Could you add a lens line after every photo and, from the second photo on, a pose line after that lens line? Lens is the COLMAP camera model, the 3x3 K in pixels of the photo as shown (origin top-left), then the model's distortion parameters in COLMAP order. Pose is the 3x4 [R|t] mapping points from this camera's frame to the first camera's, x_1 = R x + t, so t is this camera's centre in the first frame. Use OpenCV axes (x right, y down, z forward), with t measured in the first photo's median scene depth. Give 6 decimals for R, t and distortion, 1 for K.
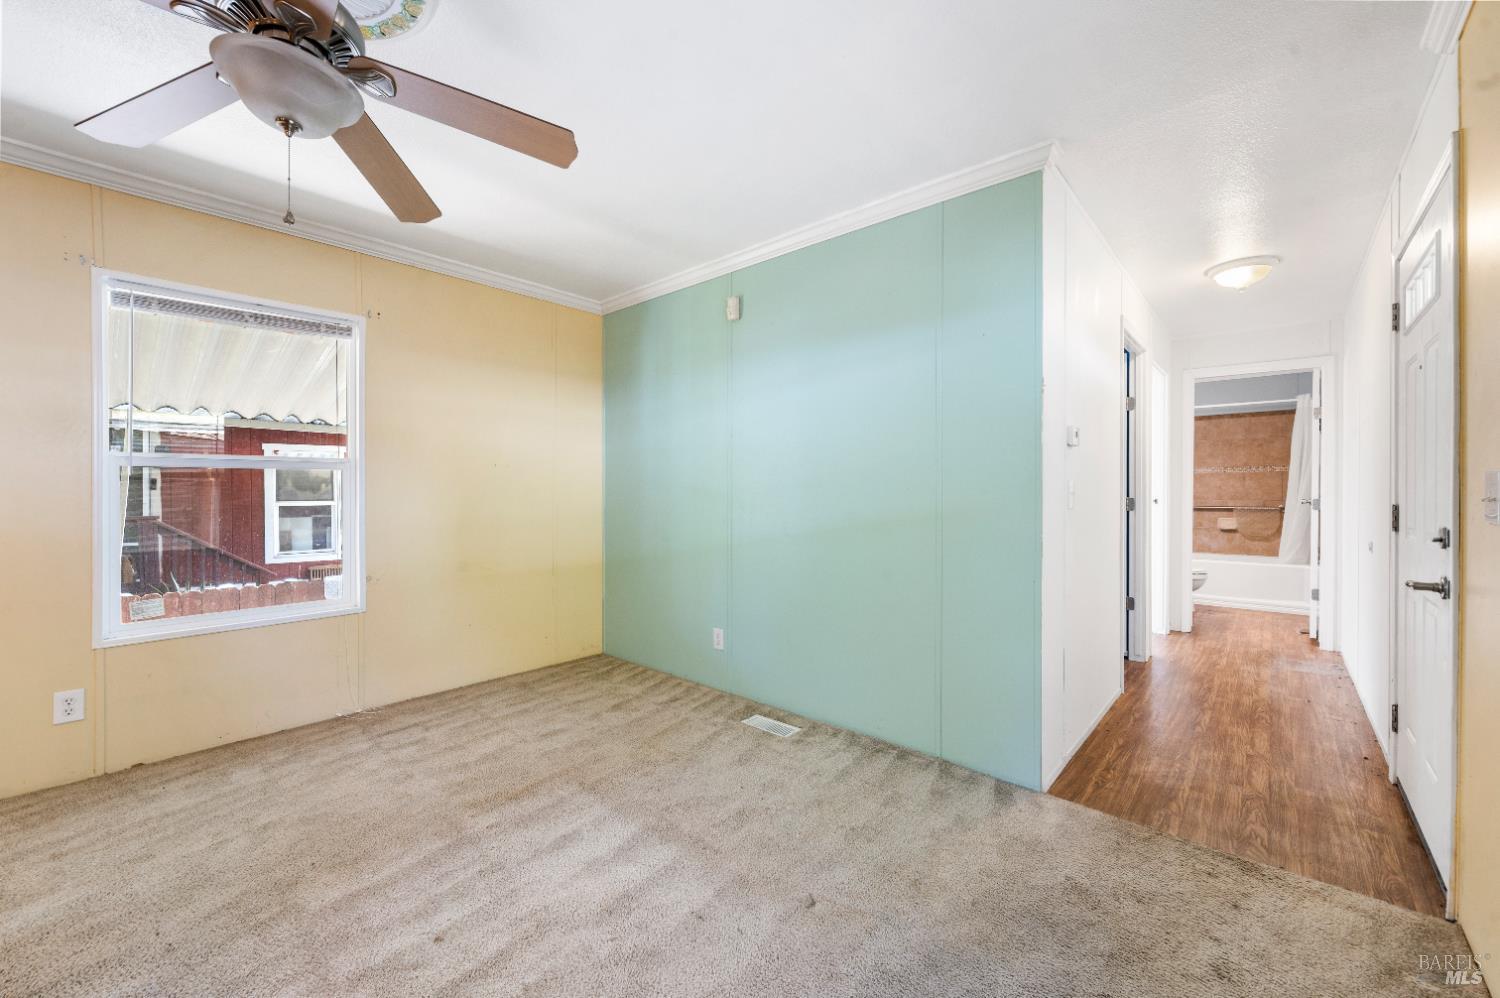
lens RADIAL K [[595.1, 0, 750.0], [0, 595.1, 499.0], [0, 0, 1]] dist [0.001416, 0.000141]
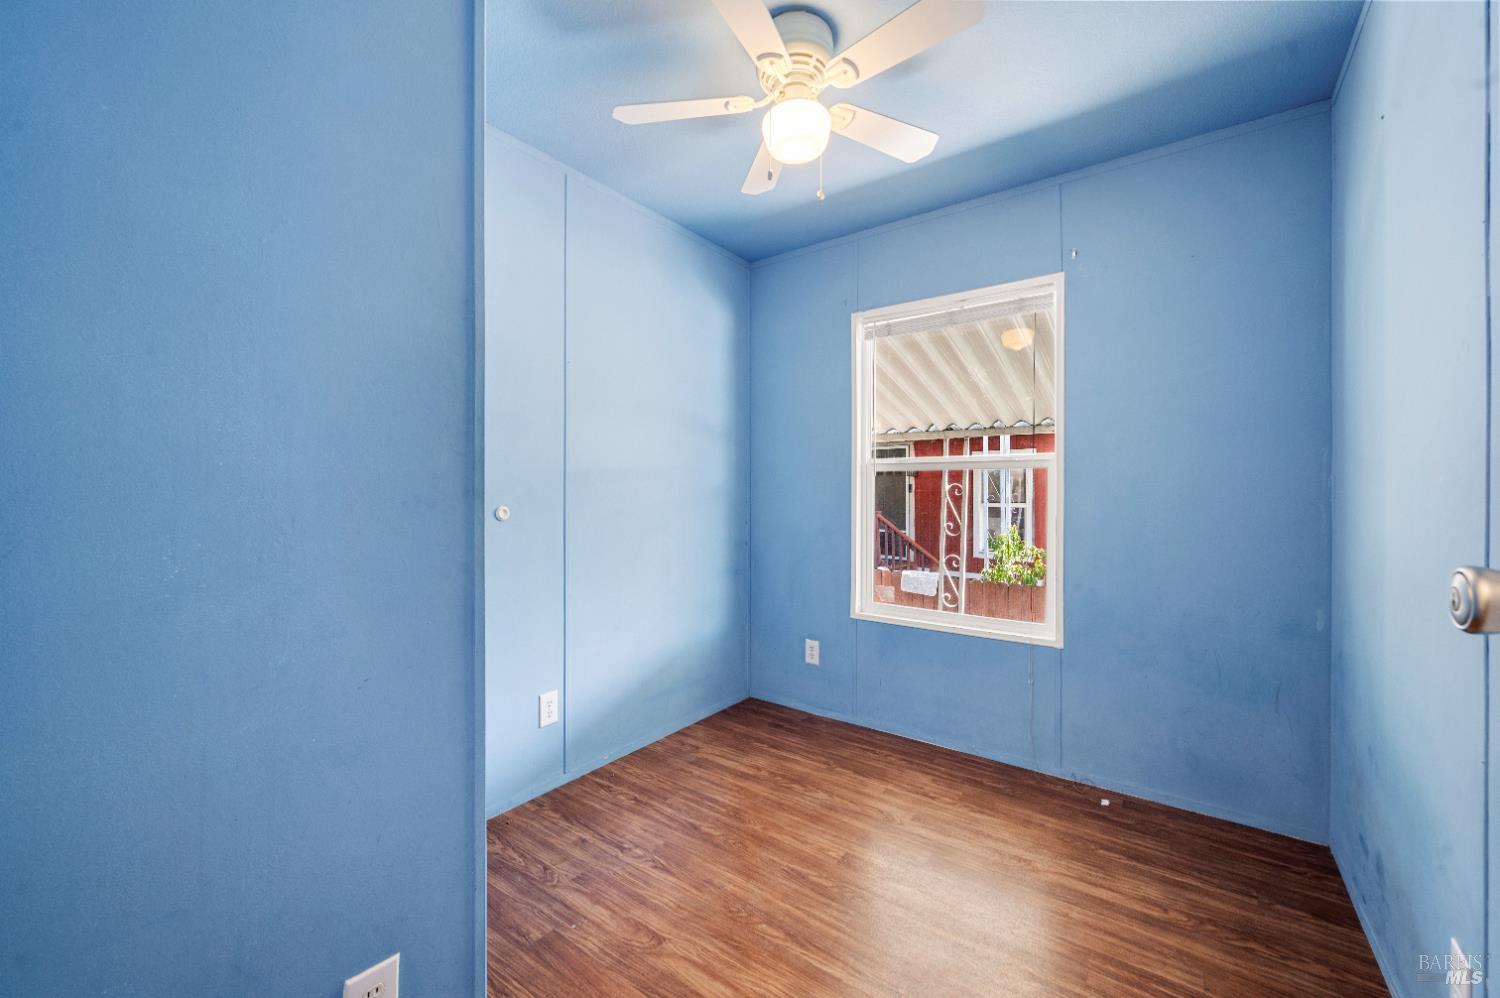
lens RADIAL K [[595.1, 0, 750.0], [0, 595.1, 499.0], [0, 0, 1]] dist [0.001416, 0.000141]
pose [[0.082107, 0.010802, -0.996565, 1.382326], [-0.010884, 0.999891, 0.009941, -0.011764], [0.996564, 0.010031, 0.082215, 1.002436]]
